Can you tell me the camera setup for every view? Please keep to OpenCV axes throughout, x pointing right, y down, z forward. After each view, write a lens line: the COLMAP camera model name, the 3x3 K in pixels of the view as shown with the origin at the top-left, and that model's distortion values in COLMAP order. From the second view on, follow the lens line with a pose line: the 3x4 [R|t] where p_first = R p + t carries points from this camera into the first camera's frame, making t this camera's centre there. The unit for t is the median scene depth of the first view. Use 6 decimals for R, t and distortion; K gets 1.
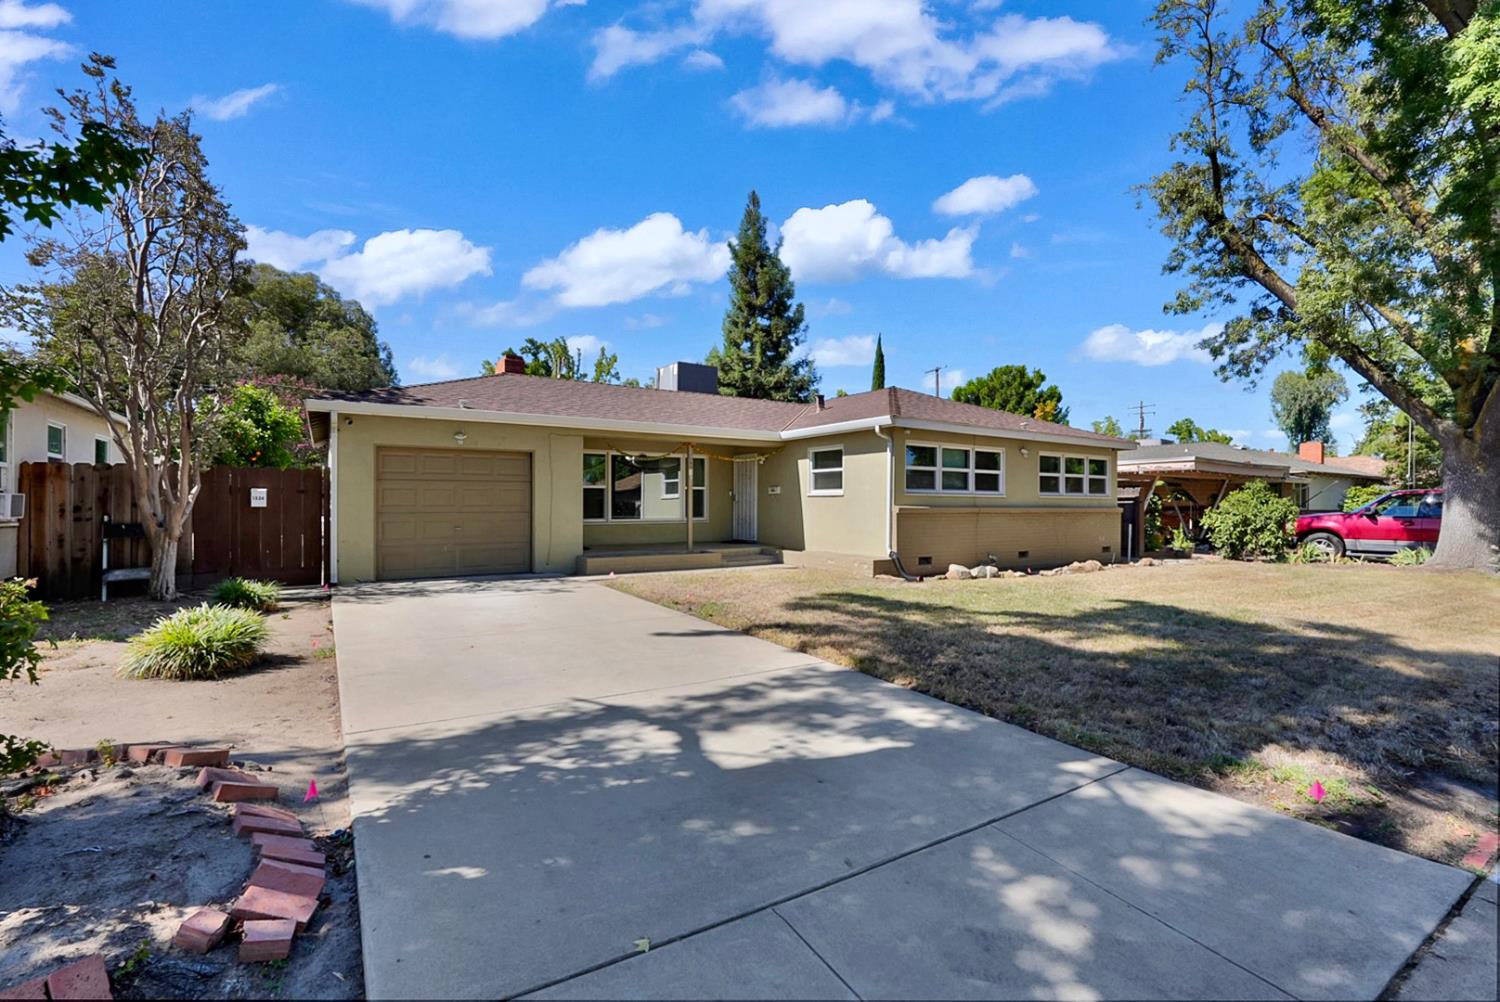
lens RADIAL K [[661.8, 0, 756.0], [0, 661.8, 506.2], [0, 0, 1]] dist [-0.016319, -0.000147]
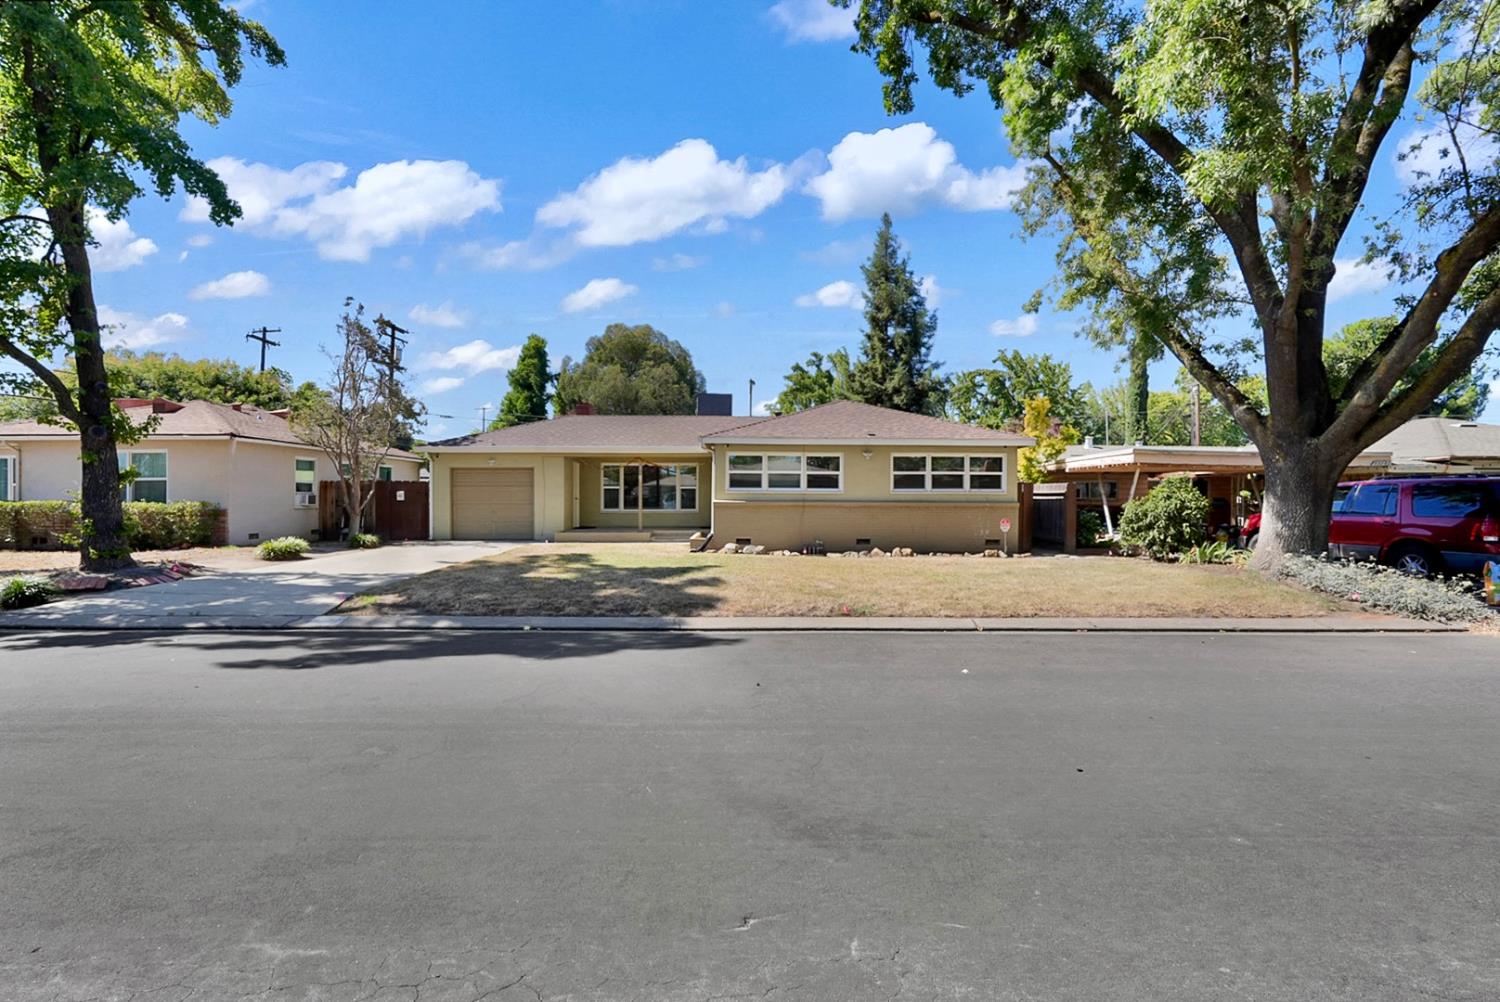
lens RADIAL K [[662.8, 0, 743.3], [0, 662.8, 499.8], [0, 0, 1]] dist [-0.014115, 0.000177]
pose [[0.849146, 0.000523, -0.528158, 0.856527], [-0.002137, 0.999995, -0.002446, 0.001672], [0.528154, 0.003206, 0.849142, -0.122539]]
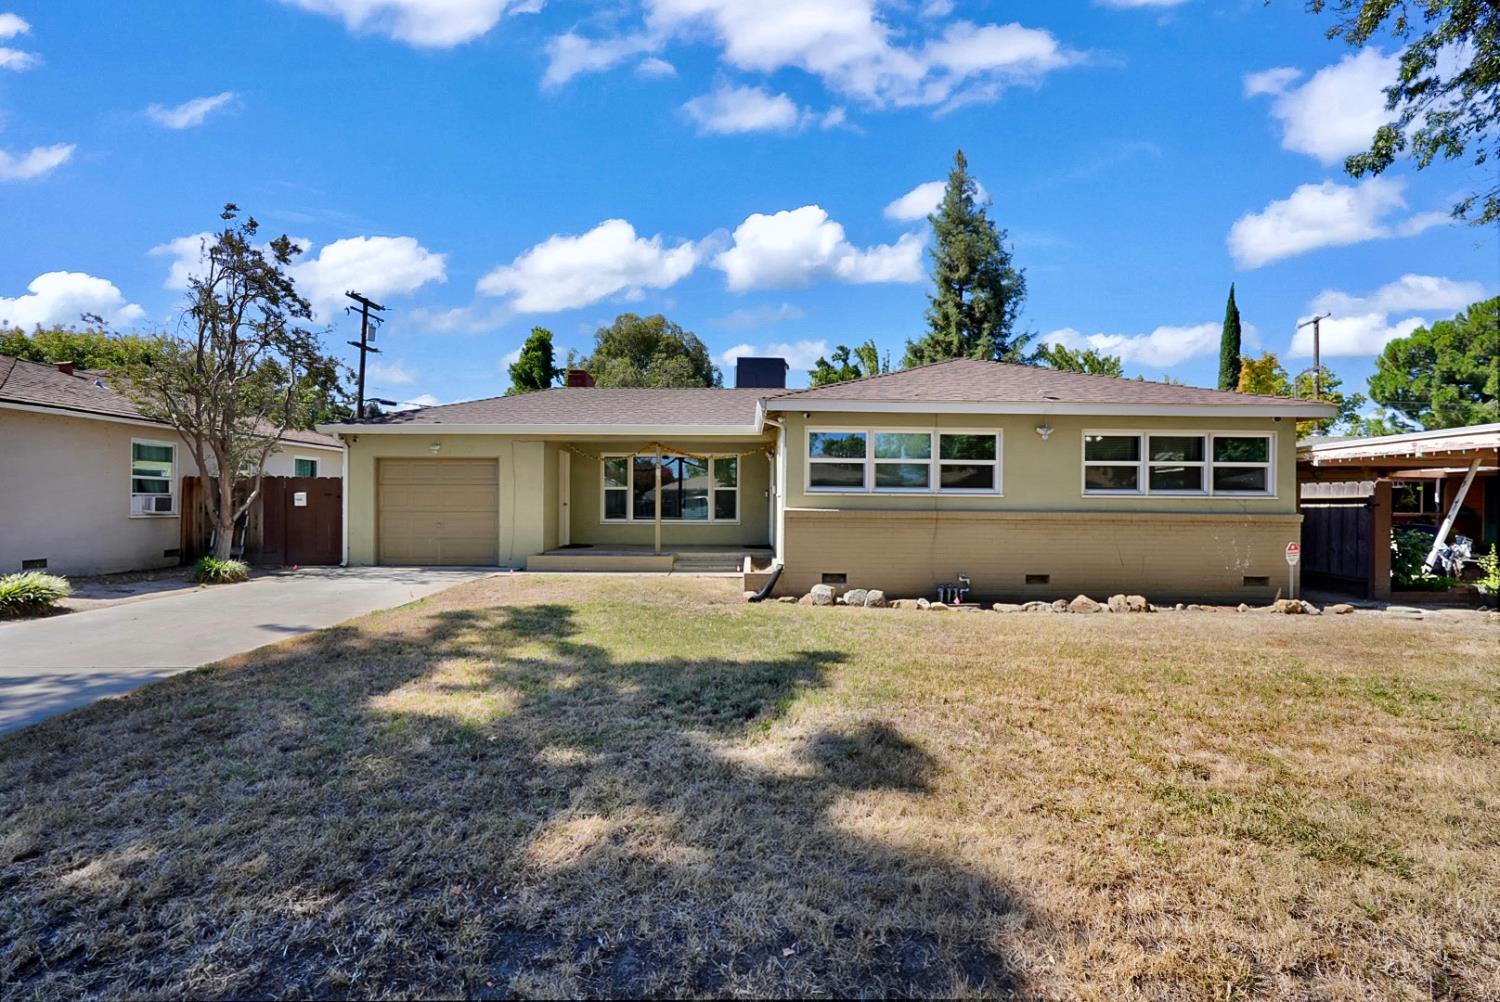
lens RADIAL K [[662.8, 0, 743.3], [0, 662.8, 499.8], [0, 0, 1]] dist [-0.014115, 0.000177]
pose [[0.841045, -0.000523, -0.540966, 0.525267], [-0.005539, 0.999939, -0.009577, -0.002514], [0.540937, 0.011051, 0.840990, 0.245247]]
